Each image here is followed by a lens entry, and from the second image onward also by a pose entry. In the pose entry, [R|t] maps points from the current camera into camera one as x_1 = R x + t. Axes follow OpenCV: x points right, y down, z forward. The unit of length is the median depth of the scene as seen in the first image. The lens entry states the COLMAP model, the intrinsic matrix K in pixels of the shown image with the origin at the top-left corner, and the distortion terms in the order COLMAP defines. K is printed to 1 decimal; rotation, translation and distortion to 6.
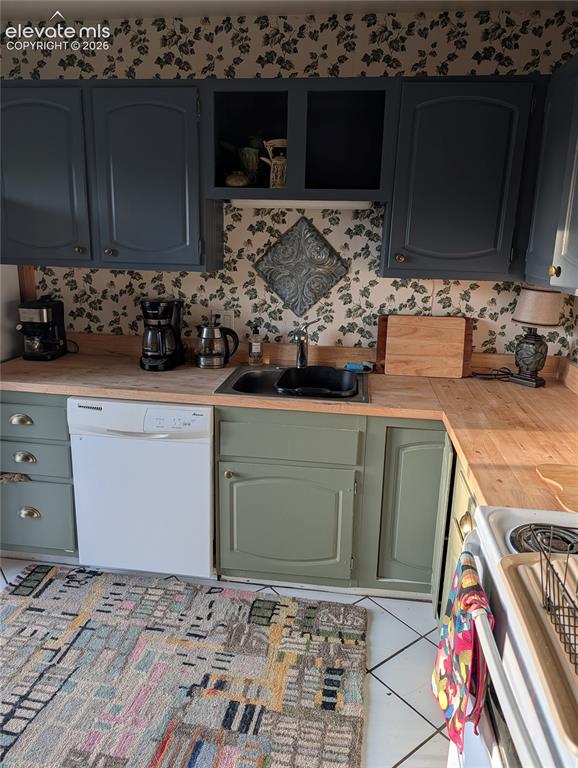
lens RADIAL K [[550.0, 0, 286.4], [0, 550.0, 400.2], [0, 0, 1]] dist [0.006878, -0.000850]
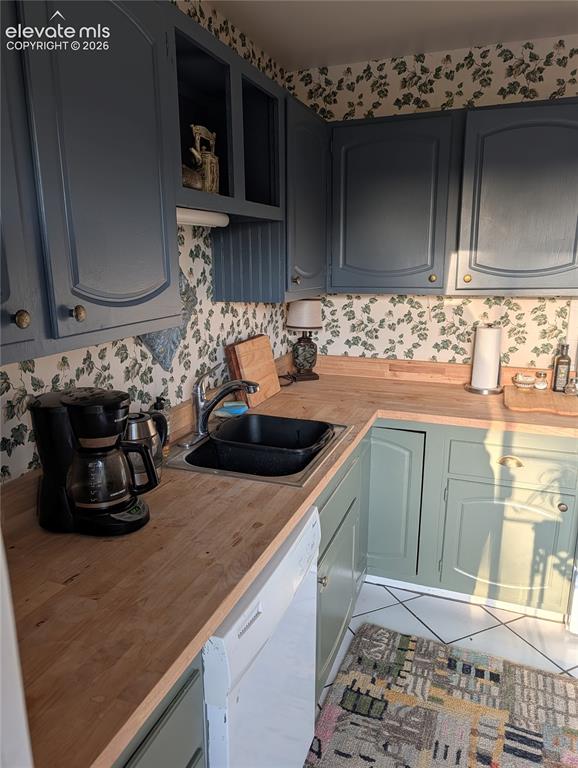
lens RADIAL K [[550.0, 0, 286.4], [0, 550.0, 400.2], [0, 0, 1]] dist [0.006878, -0.000850]
pose [[0.222007, -0.266971, 0.937784, -0.667032], [0.279616, 0.938821, 0.201071, -0.230096], [-0.934092, 0.217580, 0.283074, 0.696398]]
